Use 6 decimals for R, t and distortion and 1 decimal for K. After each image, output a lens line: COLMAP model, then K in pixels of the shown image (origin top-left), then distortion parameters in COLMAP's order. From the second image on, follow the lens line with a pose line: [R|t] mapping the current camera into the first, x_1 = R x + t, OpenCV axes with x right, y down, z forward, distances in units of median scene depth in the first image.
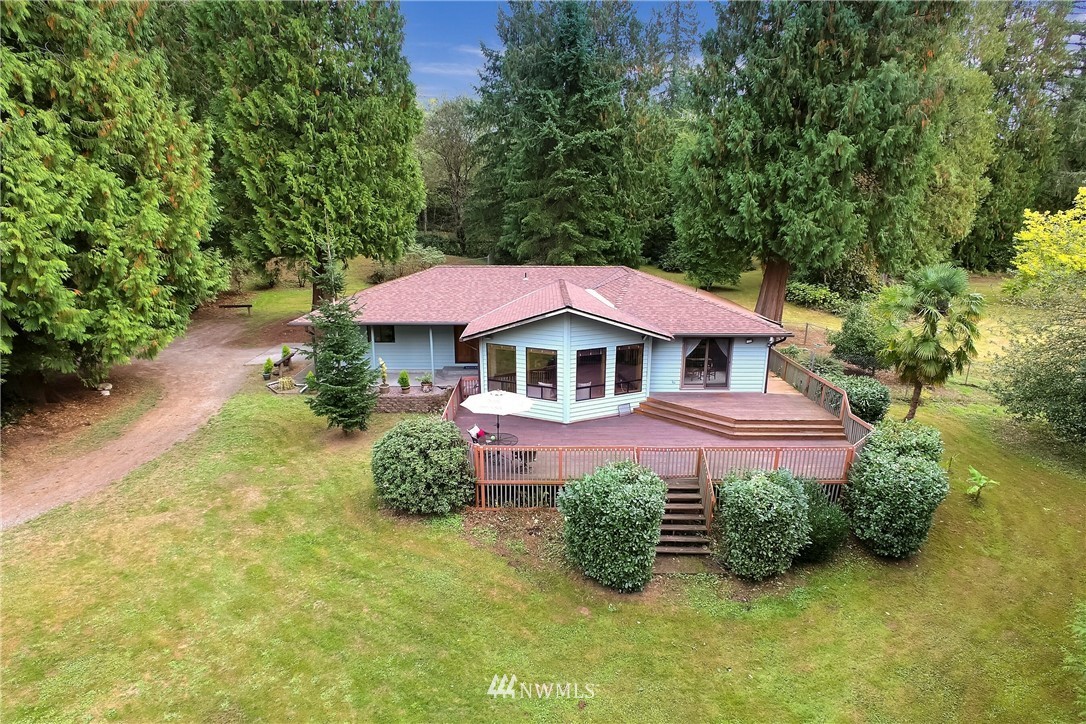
lens RADIAL K [[628.3, 0, 539.7], [0, 628.3, 371.3], [0, 0, 1]] dist [-0.101260, 0.079913]
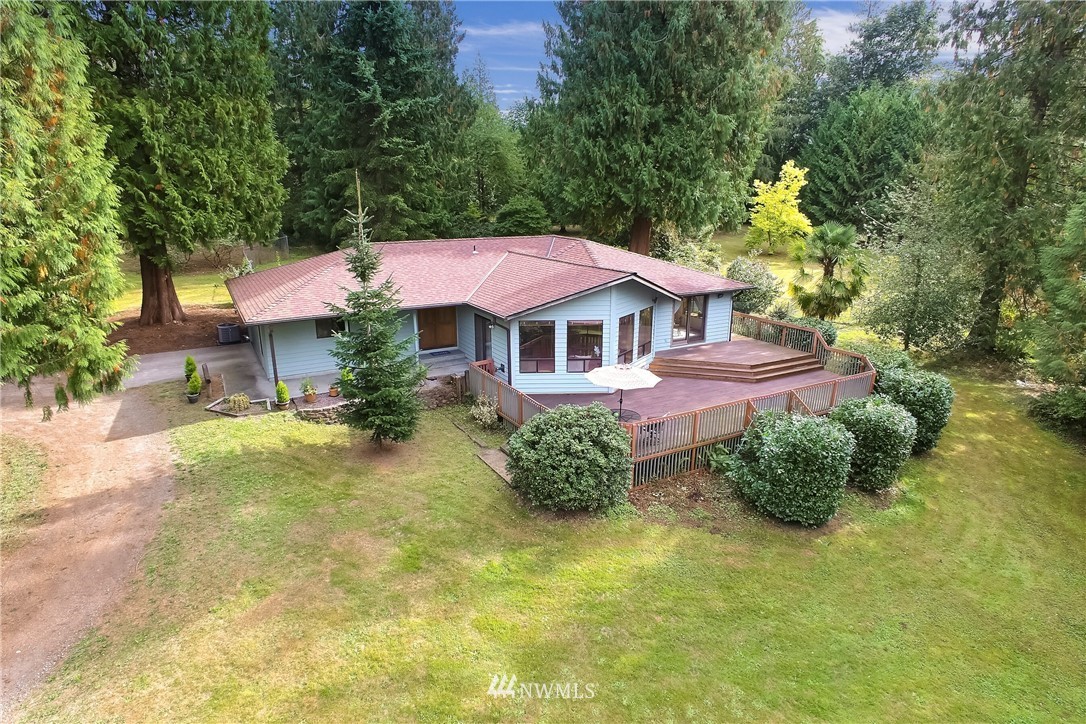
lens RADIAL K [[630.0, 0, 537.7], [0, 630.0, 346.5], [0, 0, 1]] dist [-0.099807, 0.079567]
pose [[0.878533, -0.118745, 0.462687, -0.475033], [0.118407, 0.992515, 0.029894, -0.030875], [-0.462774, 0.028523, 0.886017, 0.161384]]
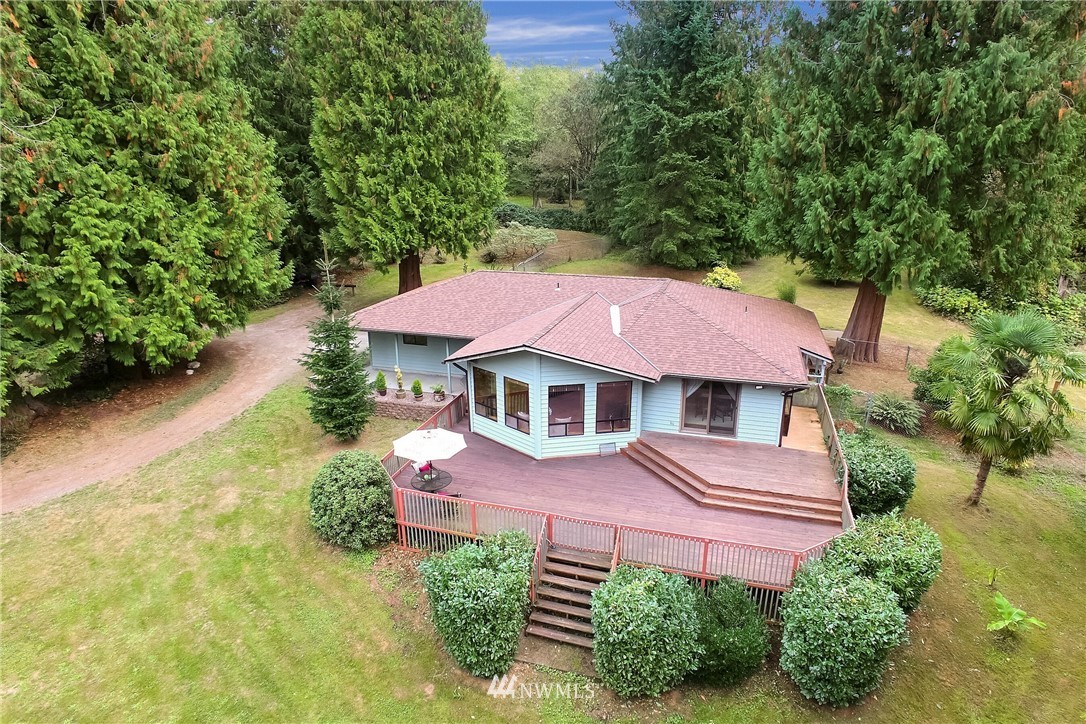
lens RADIAL K [[627.1, 0, 539.1], [0, 627.1, 324.8], [0, 0, 1]] dist [-0.089227, 0.058979]
pose [[0.954351, 0.066356, -0.291224, 0.287586], [-0.066572, 0.997739, 0.009178, -0.121730], [0.291175, 0.010628, 0.956611, 0.079377]]
